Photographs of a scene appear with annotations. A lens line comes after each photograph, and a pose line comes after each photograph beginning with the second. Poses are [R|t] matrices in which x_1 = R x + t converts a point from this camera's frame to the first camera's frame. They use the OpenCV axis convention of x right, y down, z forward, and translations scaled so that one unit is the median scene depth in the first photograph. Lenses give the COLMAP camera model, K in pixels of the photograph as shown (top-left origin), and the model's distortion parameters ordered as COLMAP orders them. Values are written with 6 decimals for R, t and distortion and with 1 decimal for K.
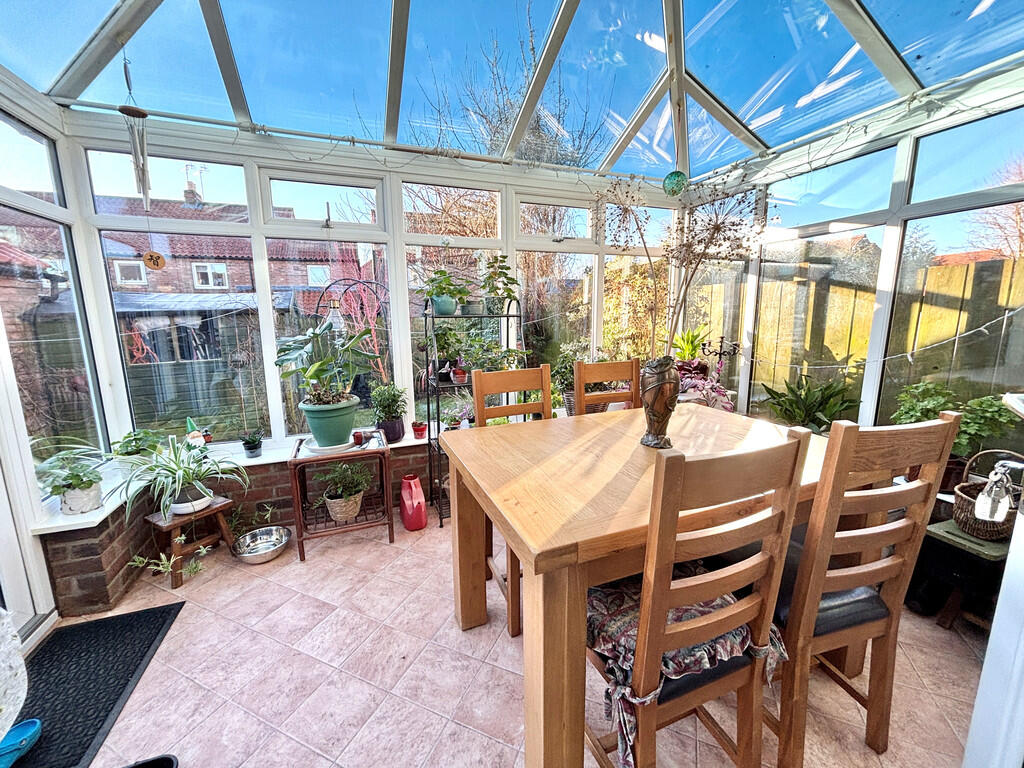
lens RADIAL K [[410.8, 0, 514.7], [0, 410.8, 384.6], [0, 0, 1]] dist [-0.000777, -0.000066]
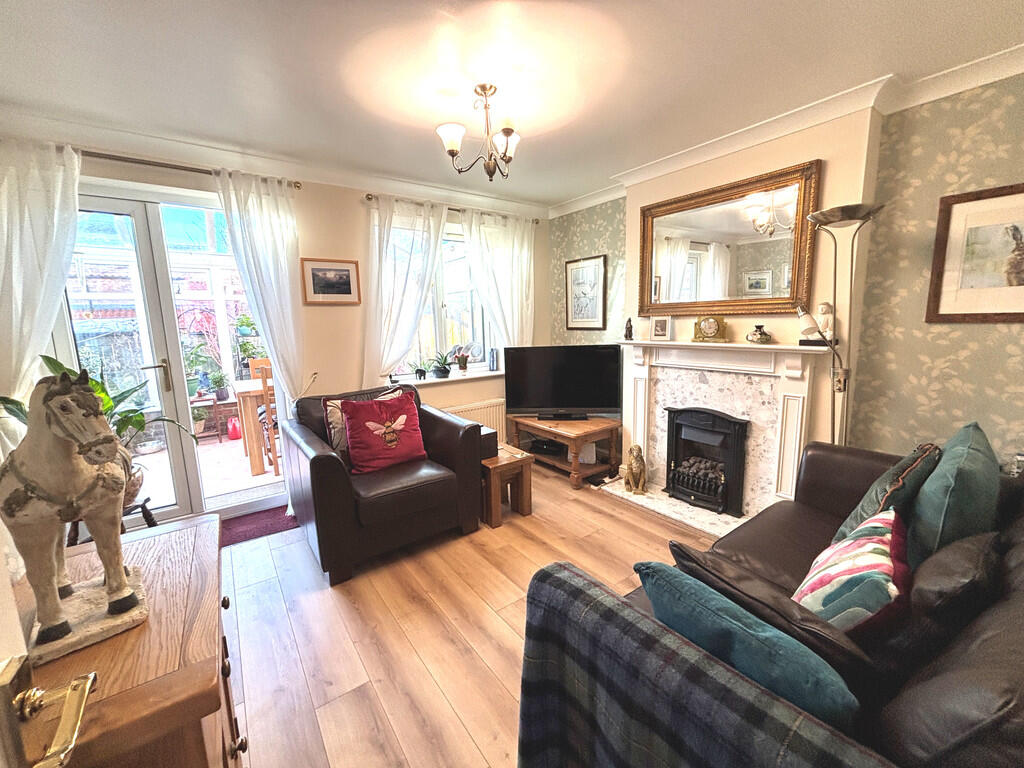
lens RADIAL K [[410.8, 0, 509.8], [0, 410.8, 384.2], [0, 0, 1]] dist [-0.000777, -0.000066]
pose [[0.965756, -0.055743, 0.253391, 0.332612], [0.061492, 0.997998, -0.014817, 0.108572], [-0.252058, 0.029891, 0.967250, -0.769673]]
